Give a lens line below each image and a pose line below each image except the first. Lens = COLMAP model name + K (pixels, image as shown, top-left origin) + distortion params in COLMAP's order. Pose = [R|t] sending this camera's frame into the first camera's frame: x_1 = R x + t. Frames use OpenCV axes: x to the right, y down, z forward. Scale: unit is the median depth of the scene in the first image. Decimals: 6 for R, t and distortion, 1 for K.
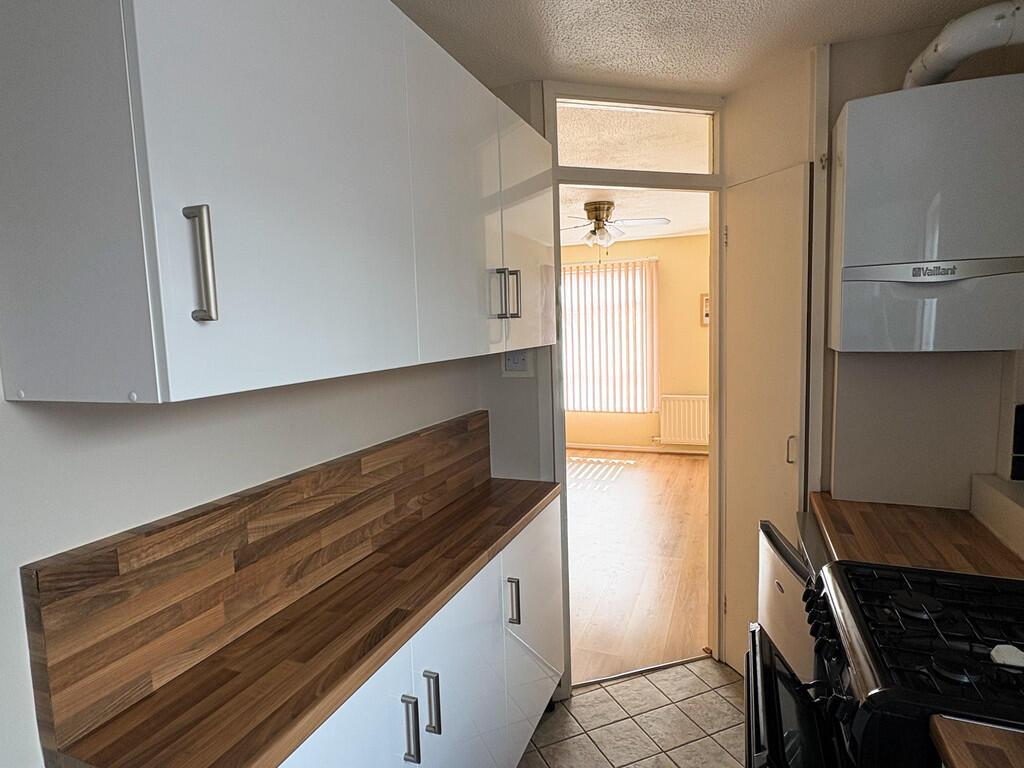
lens RADIAL K [[574.1, 0, 511.6], [0, 574.1, 389.2], [0, 0, 1]] dist [-0.003520, -0.003158]
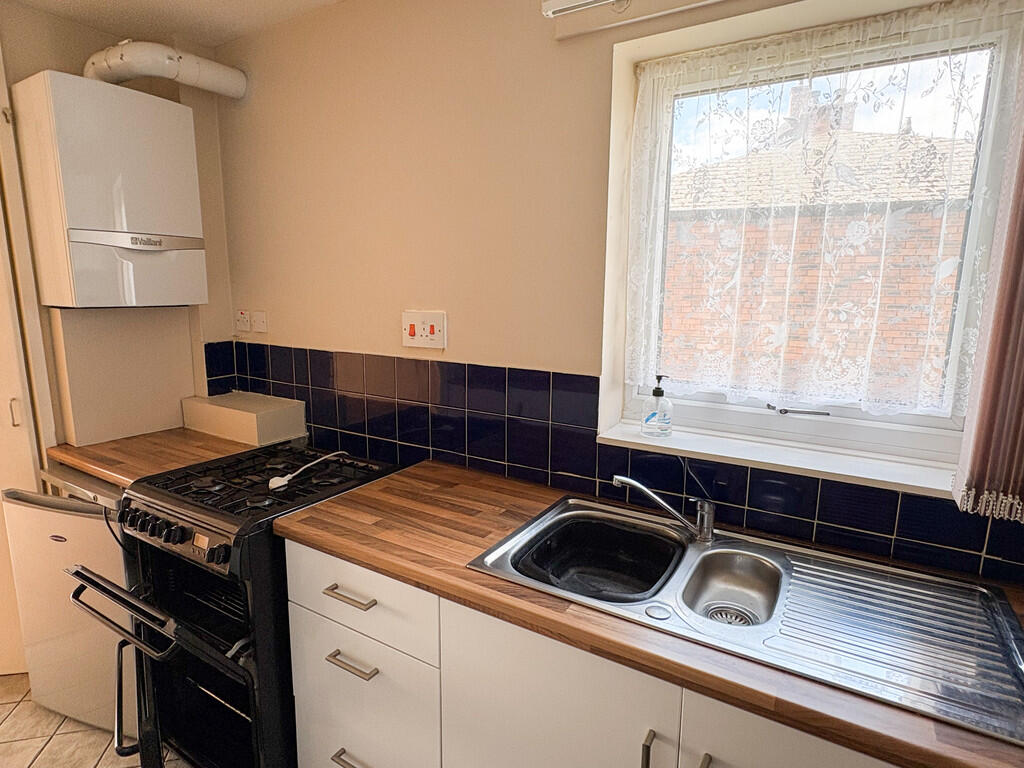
lens RADIAL K [[574.1, 0, 511.6], [0, 574.1, 389.2], [0, 0, 1]] dist [-0.003520, -0.003158]
pose [[0.179877, -0.144570, 0.973008, -0.342253], [0.093920, 0.987147, 0.129308, 0.024205], [-0.979195, 0.068126, 0.191143, -0.009504]]
